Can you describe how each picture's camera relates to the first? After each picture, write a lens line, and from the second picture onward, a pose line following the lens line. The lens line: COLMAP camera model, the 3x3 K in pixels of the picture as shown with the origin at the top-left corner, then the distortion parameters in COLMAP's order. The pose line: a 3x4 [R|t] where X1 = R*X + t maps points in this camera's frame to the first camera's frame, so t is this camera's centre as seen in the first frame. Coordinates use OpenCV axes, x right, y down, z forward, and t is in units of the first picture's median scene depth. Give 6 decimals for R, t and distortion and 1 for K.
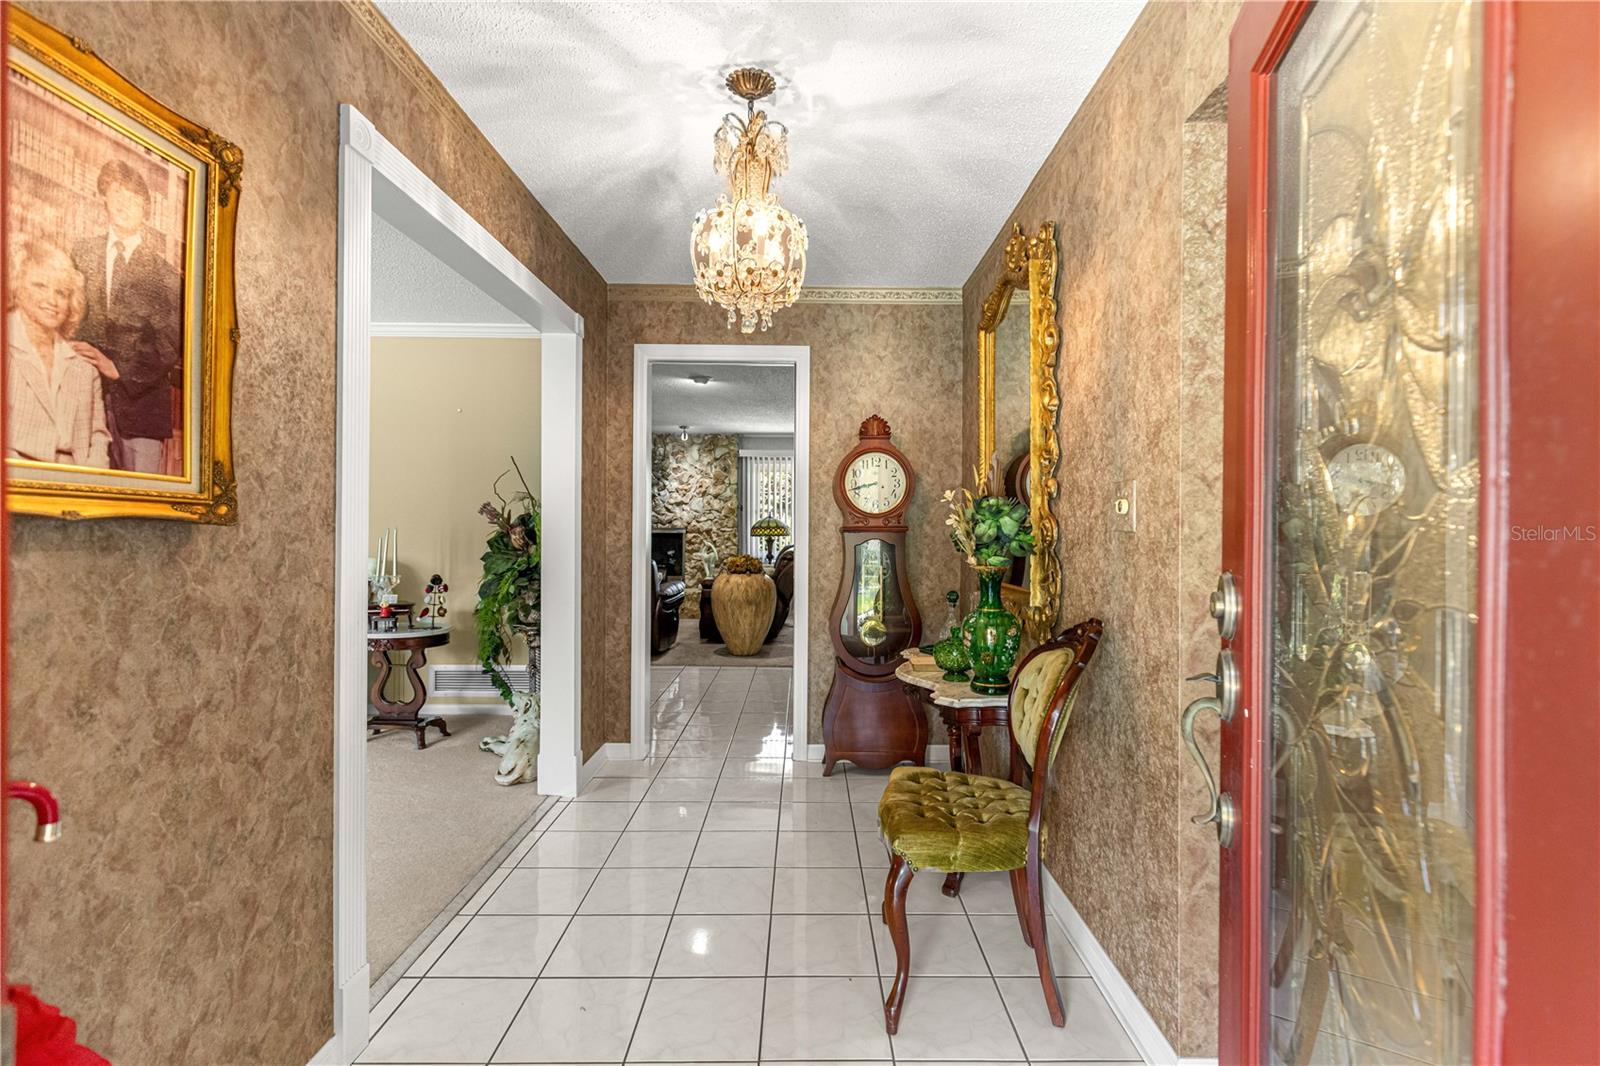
lens RADIAL K [[736.1, 0, 800.0], [0, 736.1, 533.0], [0, 0, 1]] dist [0.000386, 0.000060]
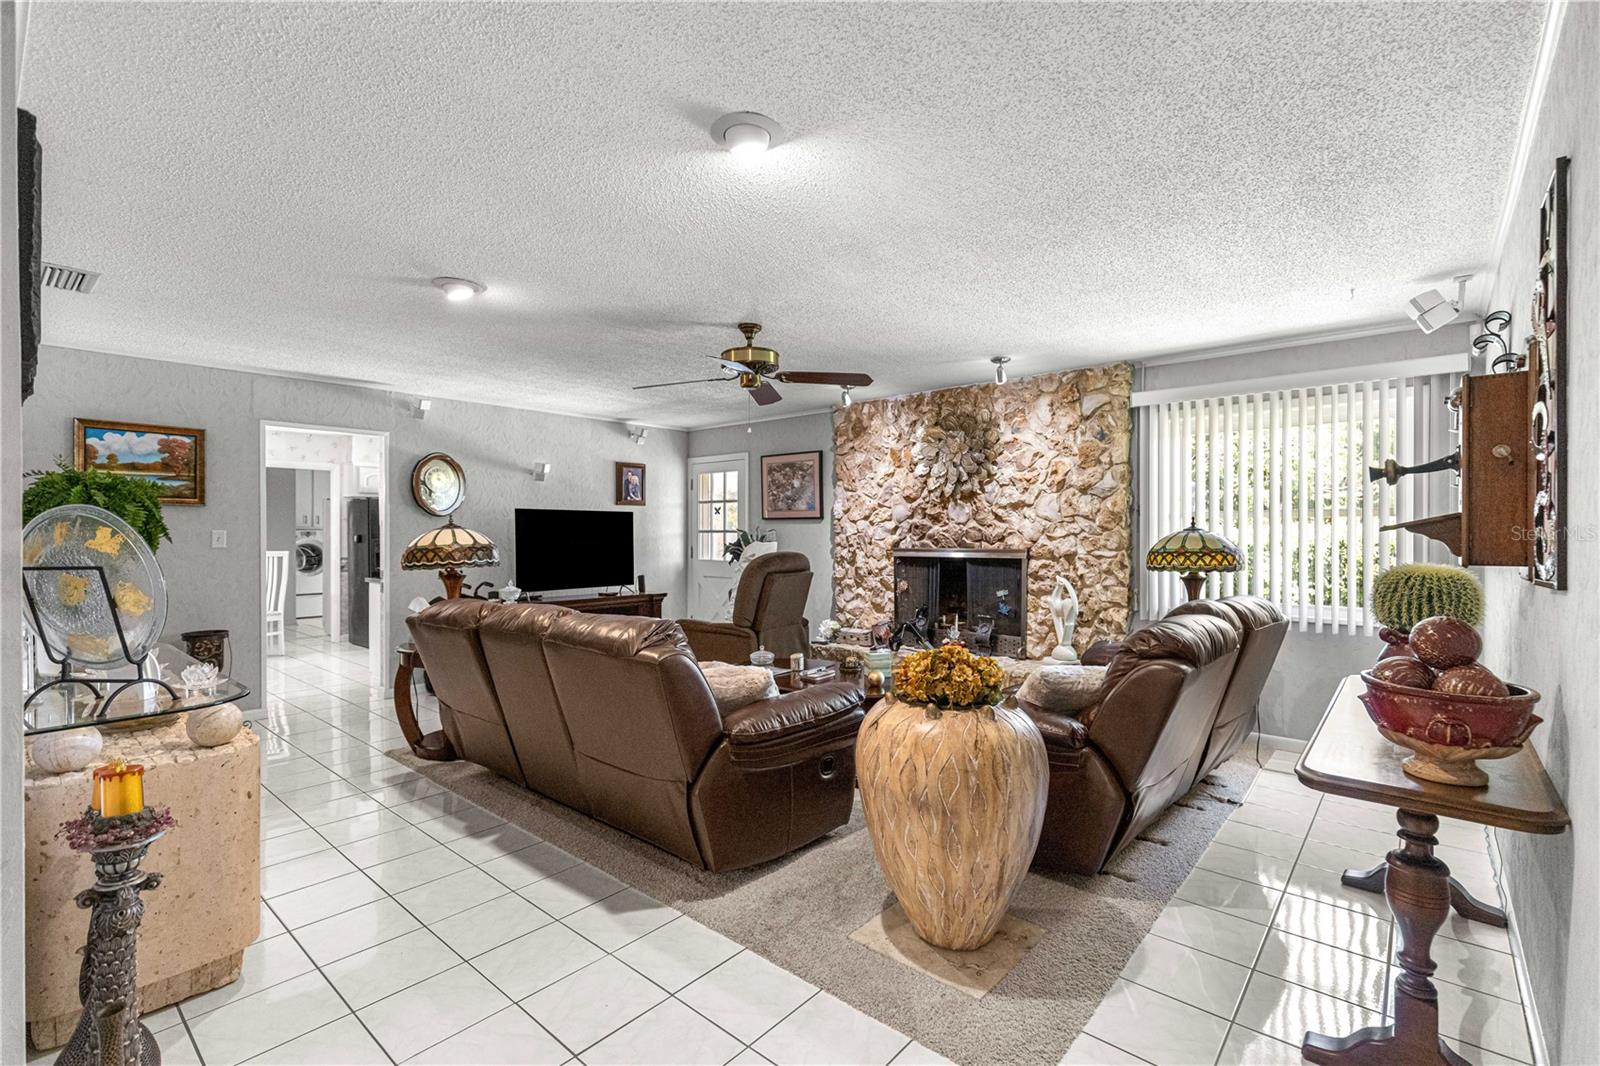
lens RADIAL K [[706.4, 0, 800.0], [0, 706.4, 533.0], [0, 0, 1]] dist [0.000712, 0.000044]
pose [[0.750432, -0.006593, -0.660915, 0.064420], [-0.000413, 0.999945, -0.010443, -0.013706], [0.660948, 0.008110, 0.750388, 0.494623]]
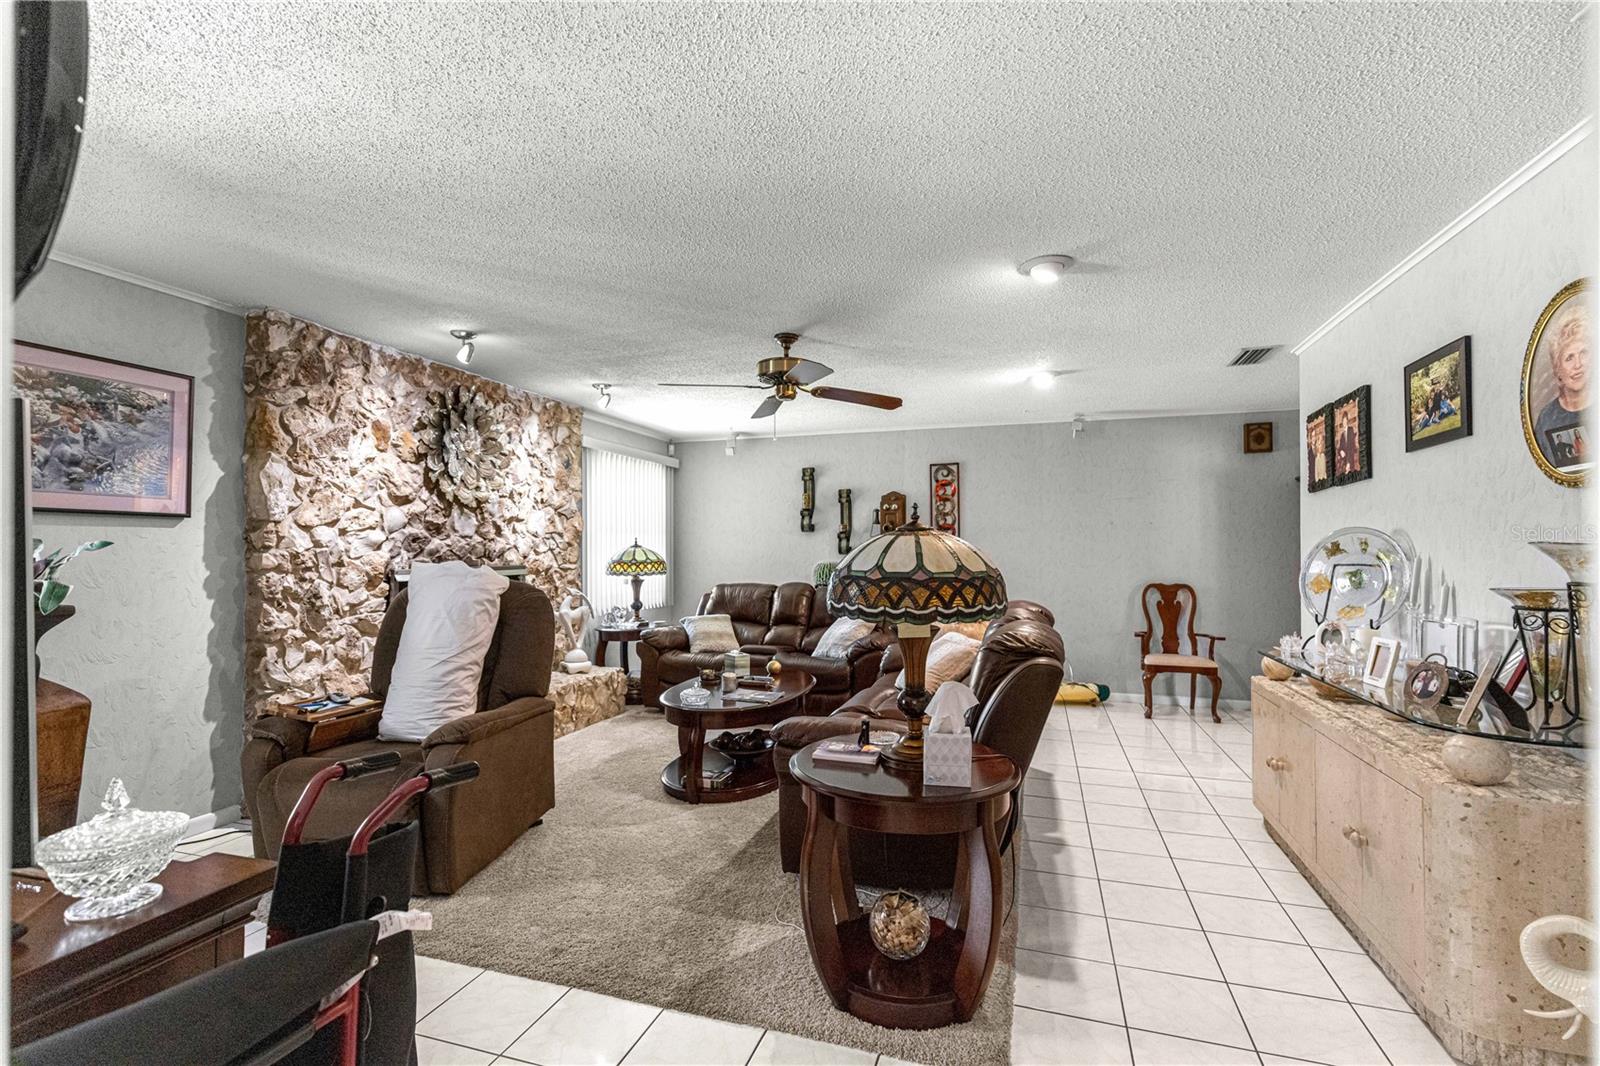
lens RADIAL K [[732.0, 0, 800.0], [0, 732.0, 533.0], [0, 0, 1]] dist [-0.001116, -0.000072]
pose [[0.309028, 0.016588, 0.950908, -0.600969], [0.010246, 0.999732, -0.020770, -0.017304], [-0.950998, 0.016162, 0.308775, 0.642477]]
